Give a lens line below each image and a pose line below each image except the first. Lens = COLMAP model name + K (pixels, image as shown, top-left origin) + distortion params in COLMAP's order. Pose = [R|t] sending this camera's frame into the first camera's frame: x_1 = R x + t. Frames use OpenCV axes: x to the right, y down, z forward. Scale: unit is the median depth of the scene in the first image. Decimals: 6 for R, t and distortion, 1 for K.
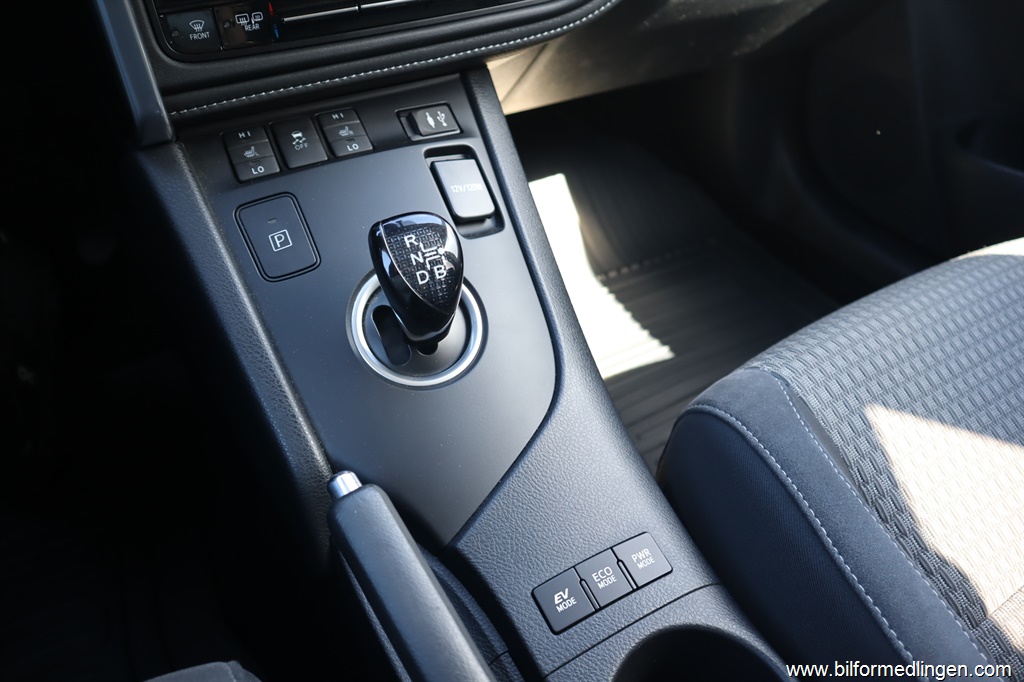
lens RADIAL K [[703.8, 0, 512.0], [0, 703.8, 341.0], [0, 0, 1]] dist [-0.116882, 0.065351]
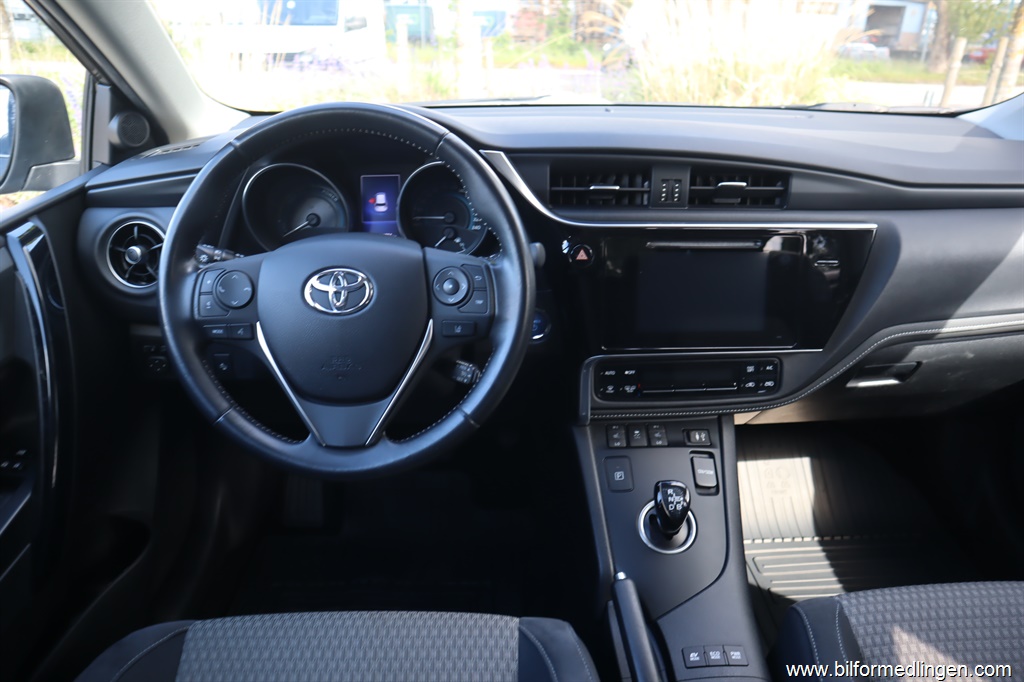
lens RADIAL K [[703.8, 0, 512.0], [0, 703.8, 341.0], [0, 0, 1]] dist [-0.116882, 0.065351]
pose [[0.882977, 0.172752, -0.436473, 0.301498], [-0.293149, 0.929145, -0.225287, 0.072137], [0.366628, 0.326874, 0.871055, -1.344582]]
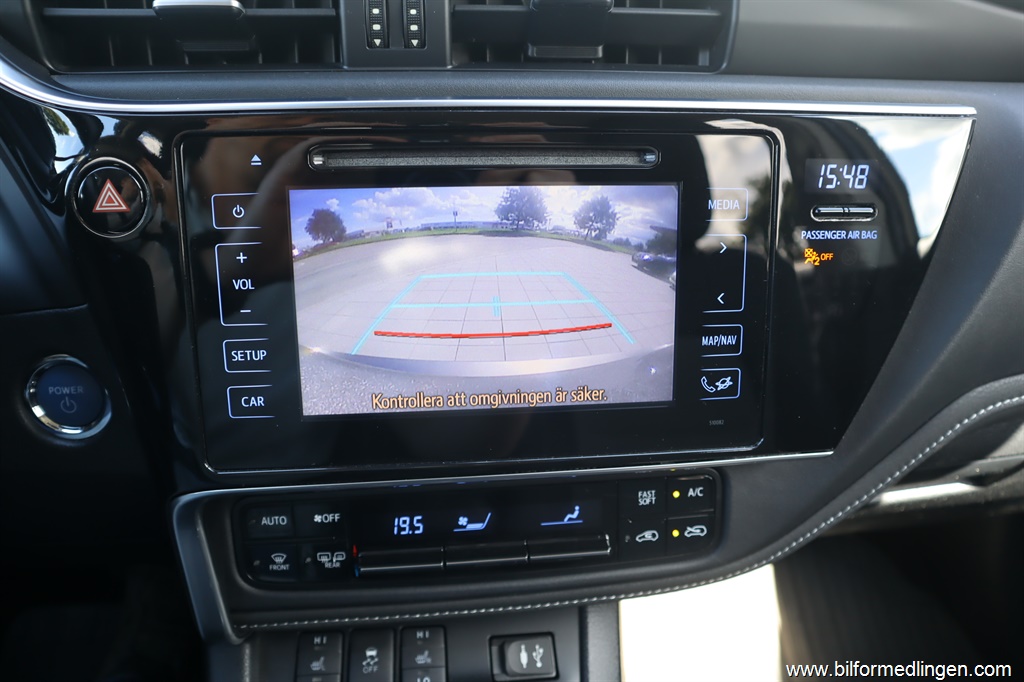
lens RADIAL K [[703.8, 0, 512.0], [0, 703.8, 341.0], [0, 0, 1]] dist [-0.116882, 0.065351]
pose [[0.915078, 0.145052, -0.376287, 0.156811], [-0.256379, 0.929490, -0.265176, -0.509500], [0.311290, 0.339129, 0.887744, 0.092833]]
